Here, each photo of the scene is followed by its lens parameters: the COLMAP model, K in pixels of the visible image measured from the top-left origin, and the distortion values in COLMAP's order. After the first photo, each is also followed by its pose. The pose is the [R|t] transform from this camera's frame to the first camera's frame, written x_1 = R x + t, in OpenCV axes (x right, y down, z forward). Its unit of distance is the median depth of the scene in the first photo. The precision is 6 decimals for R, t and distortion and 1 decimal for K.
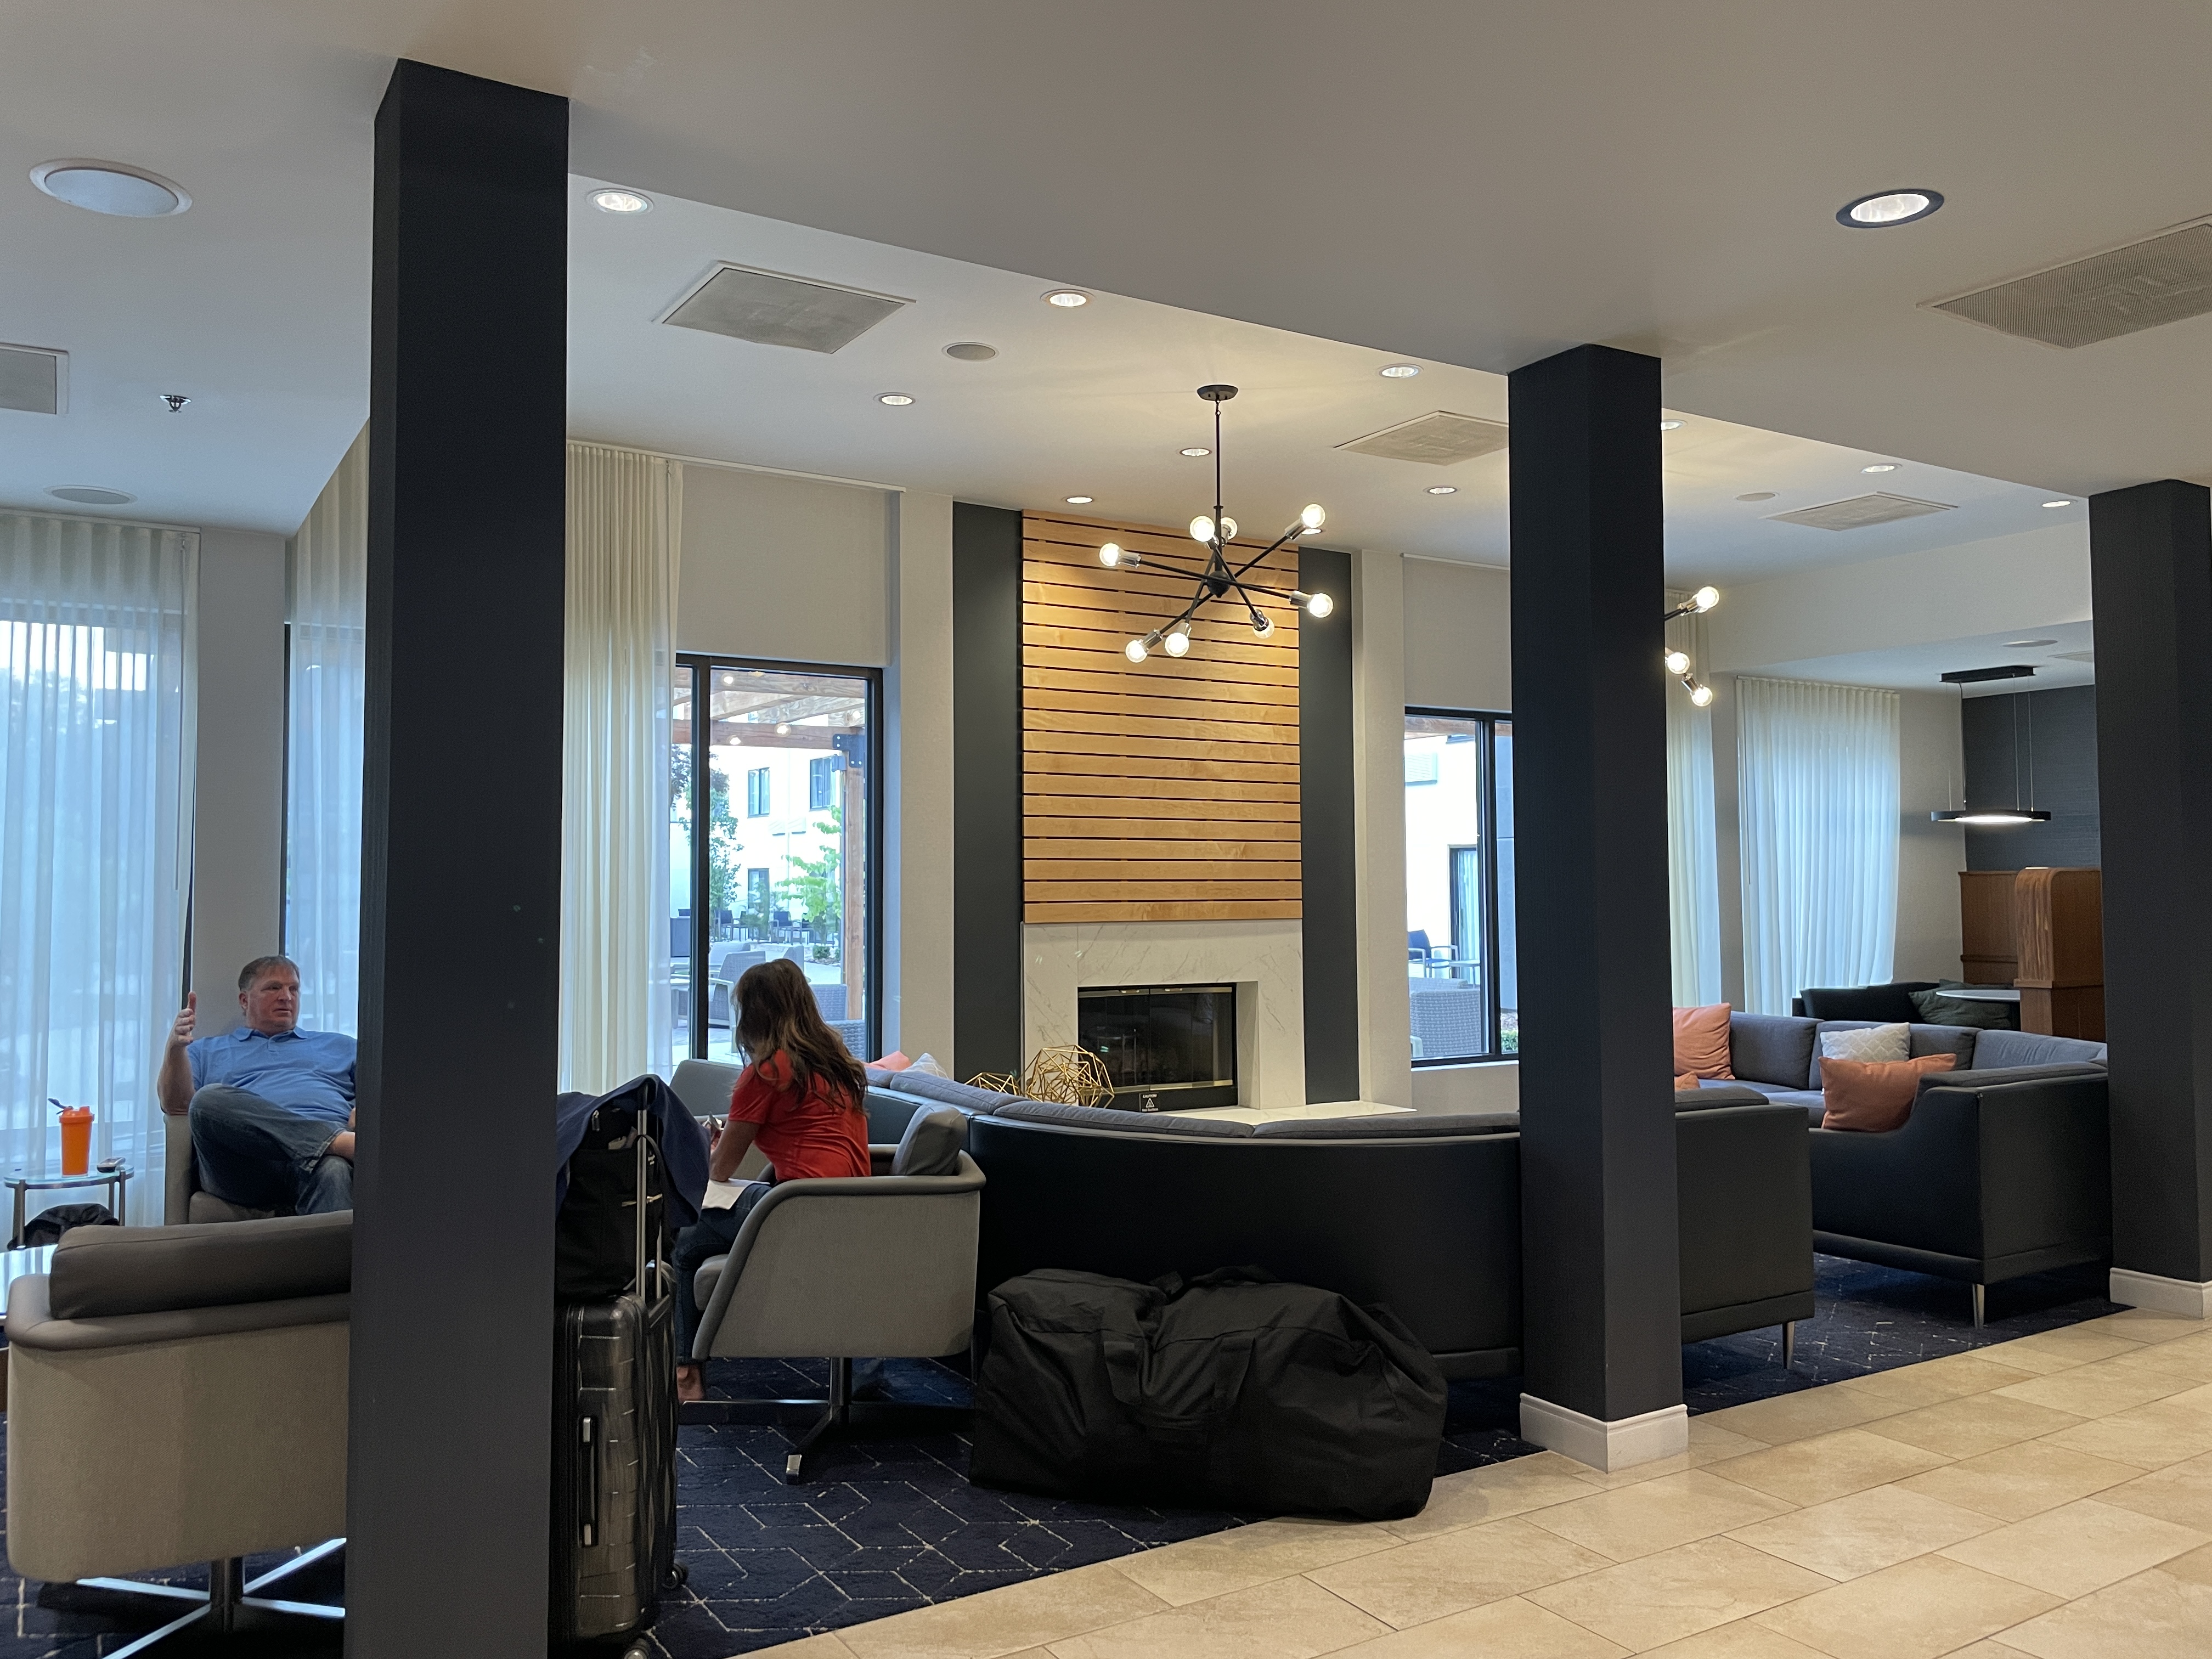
lens RADIAL K [[1681.2, 0, 1106.0], [0, 1681.2, 825.3], [0, 0, 1]] dist [0.013619, -0.003971]
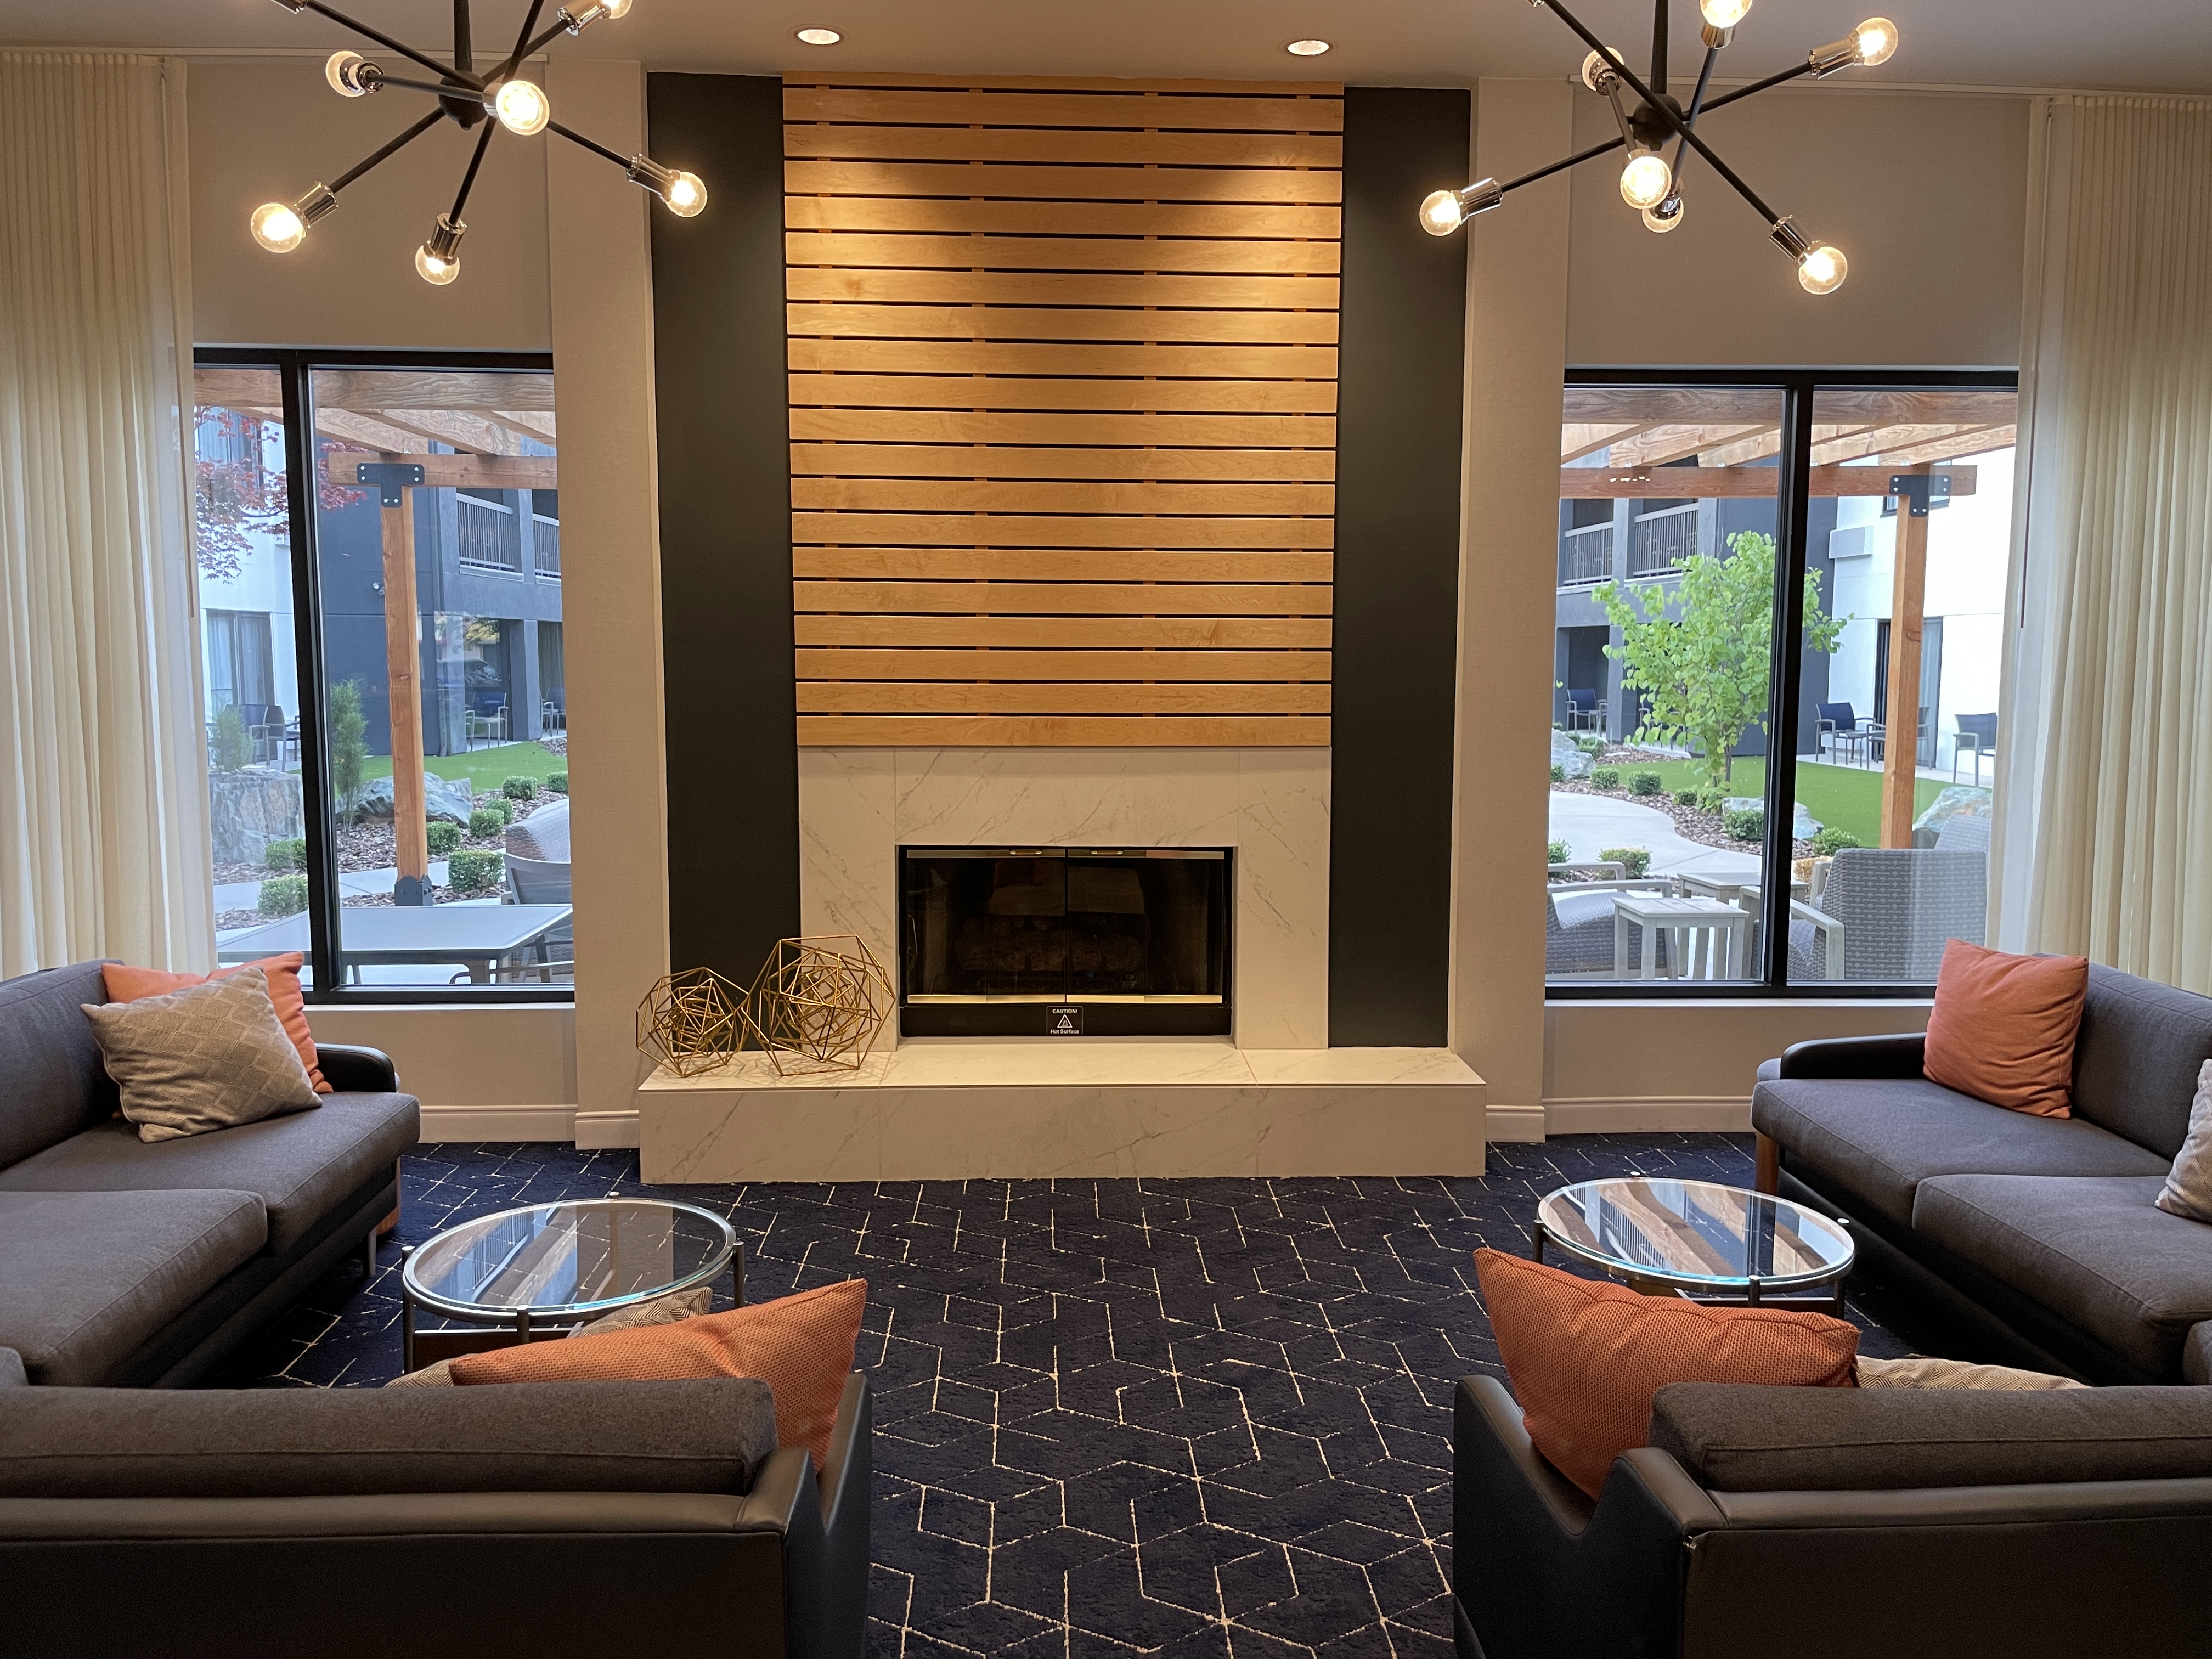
lens RADIAL K [[1681.2, 0, 1118.2], [0, 1681.2, 886.7], [0, 0, 1]] dist [0.013619, -0.003971]
pose [[0.874825, 0.075366, -0.478541, 0.353430], [0.010331, 0.984697, 0.173967, -0.000585], [0.484329, -0.157134, 0.860659, 0.454270]]
